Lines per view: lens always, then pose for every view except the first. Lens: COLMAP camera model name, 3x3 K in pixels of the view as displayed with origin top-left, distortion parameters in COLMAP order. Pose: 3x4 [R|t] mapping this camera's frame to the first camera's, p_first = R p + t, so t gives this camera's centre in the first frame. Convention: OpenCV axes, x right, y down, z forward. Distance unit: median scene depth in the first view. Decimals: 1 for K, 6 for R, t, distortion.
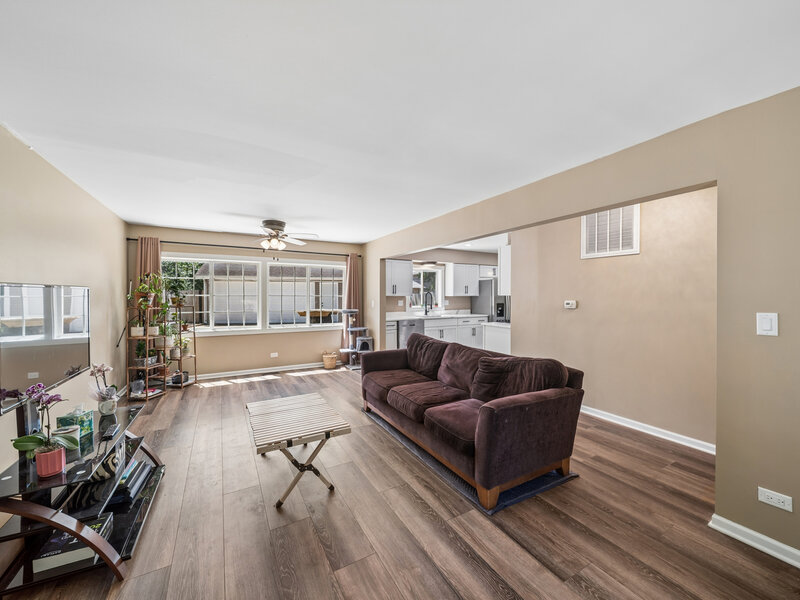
lens RADIAL K [[320.0, 0, 398.5], [0, 320.0, 300.5], [0, 0, 1]] dist [-0.001120, -0.001270]
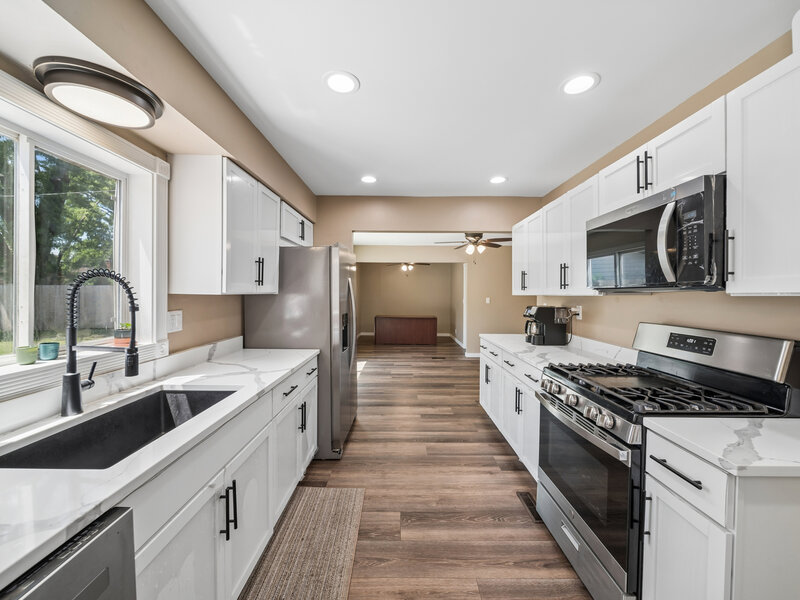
lens RADIAL K [[320.0, 0, 397.3], [0, 320.0, 297.0], [0, 0, 1]] dist [-0.001120, -0.001270]
pose [[0.494703, -0.007977, 0.869026, 0.040915], [0.007022, 0.999962, 0.005182, -0.018921], [-0.869034, 0.003539, 0.494740, 1.206914]]
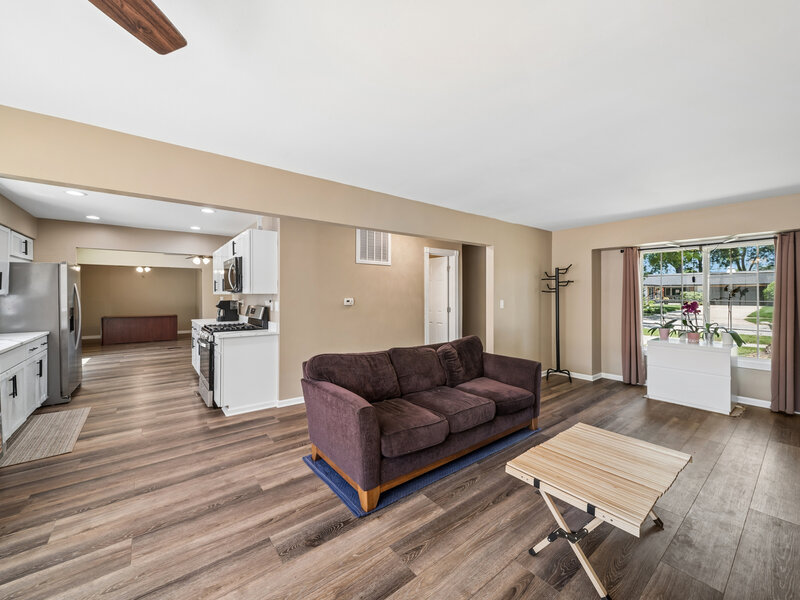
lens RADIAL K [[320.0, 0, 401.5], [0, 320.0, 293.2], [0, 0, 1]] dist [-0.001120, -0.001270]
pose [[-0.162036, 0.000660, 0.986785, -0.512067], [0.014605, 0.999892, 0.001729, -0.013764], [-0.986677, 0.014693, -0.162029, 0.826344]]
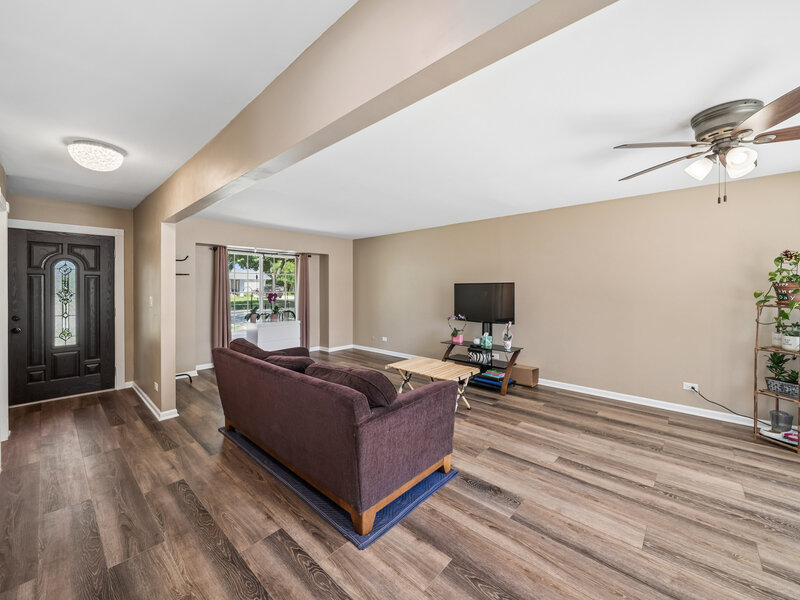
lens RADIAL K [[320.0, 0, 404.0], [0, 320.0, 289.6], [0, 0, 1]] dist [-0.001120, -0.001270]
pose [[-0.946697, 0.004311, -0.322096, 0.143496], [-0.002701, 0.999769, 0.021321, -0.018571], [0.322114, 0.021054, -0.946467, 1.254868]]
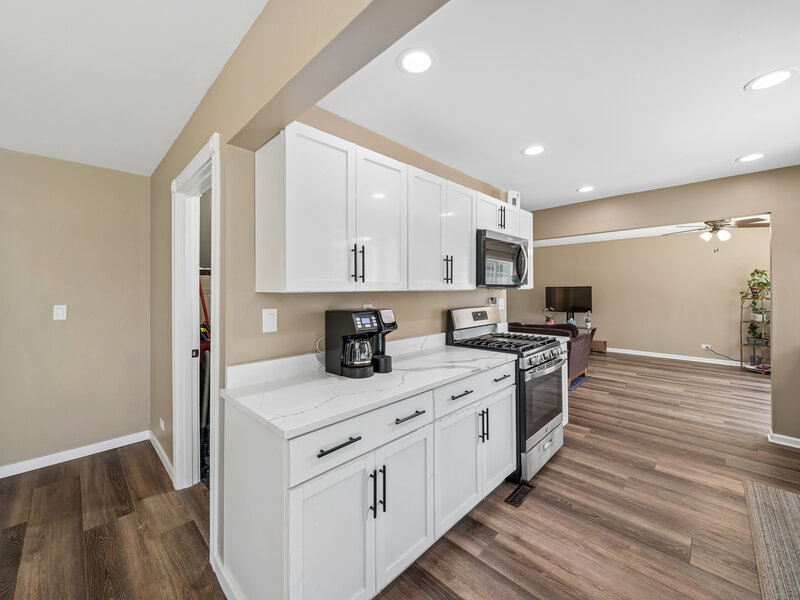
lens RADIAL K [[320.0, 0, 402.2], [0, 320.0, 286.3], [0, 0, 1]] dist [-0.001120, -0.001270]
pose [[-0.959432, 0.002339, -0.281931, 0.797445], [0.001928, 0.999997, 0.001735, -0.024824], [0.281935, 0.001121, -0.959433, 1.652413]]
